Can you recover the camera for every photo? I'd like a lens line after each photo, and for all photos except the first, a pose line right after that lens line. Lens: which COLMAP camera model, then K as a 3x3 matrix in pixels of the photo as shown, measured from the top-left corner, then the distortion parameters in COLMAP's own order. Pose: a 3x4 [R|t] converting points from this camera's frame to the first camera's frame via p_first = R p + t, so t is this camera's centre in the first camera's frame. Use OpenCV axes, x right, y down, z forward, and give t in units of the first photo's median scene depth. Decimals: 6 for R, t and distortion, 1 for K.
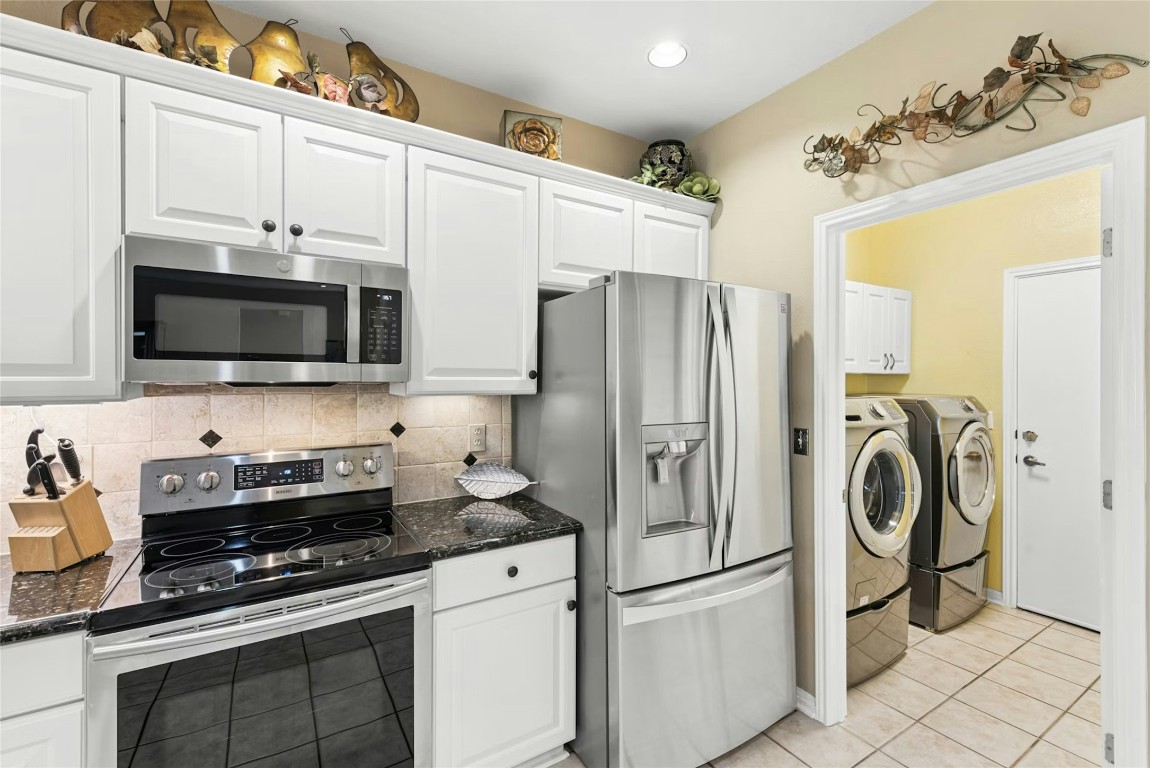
lens RADIAL K [[503.2, 0, 574.2], [0, 503.2, 381.1], [0, 0, 1]] dist [0.001552, -0.000554]
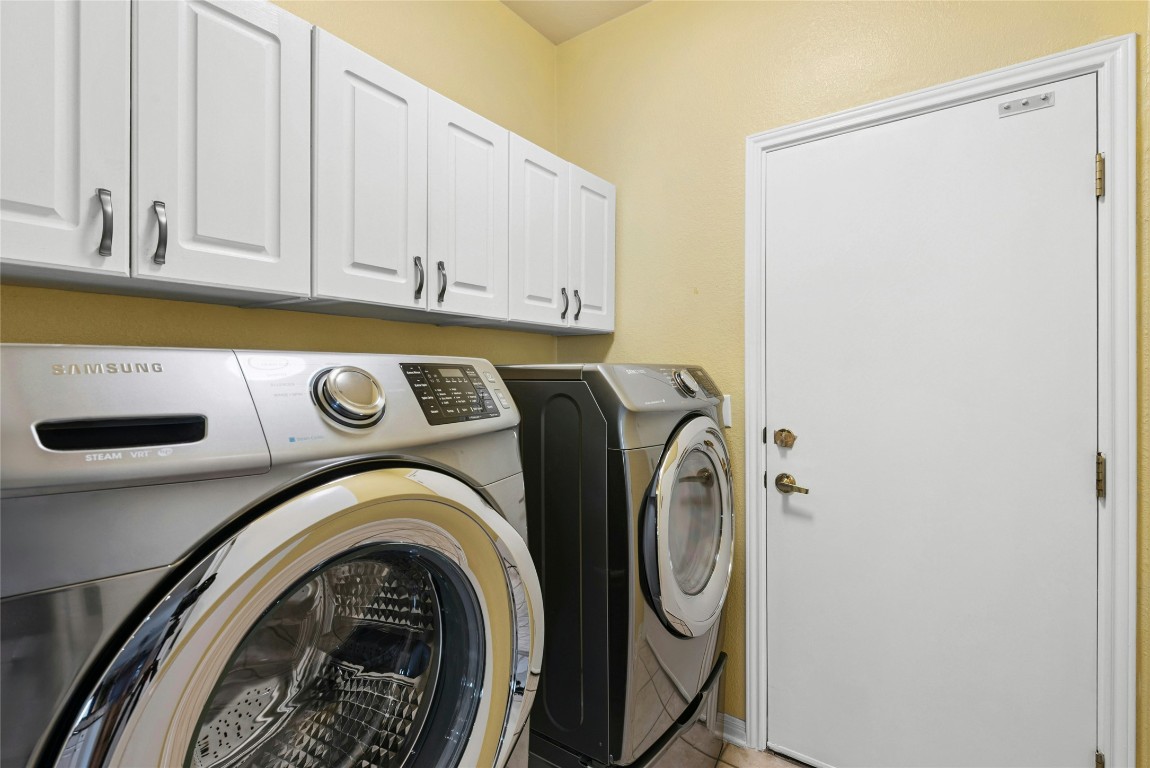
lens RADIAL K [[547.5, 0, 576.1], [0, 547.5, 376.6], [0, 0, 1]] dist [-0.000650, -0.000175]
pose [[0.923932, -0.009555, 0.382438, 0.469786], [0.006970, 0.999943, 0.008142, 0.036082], [-0.382494, -0.004857, 0.923945, 0.538612]]
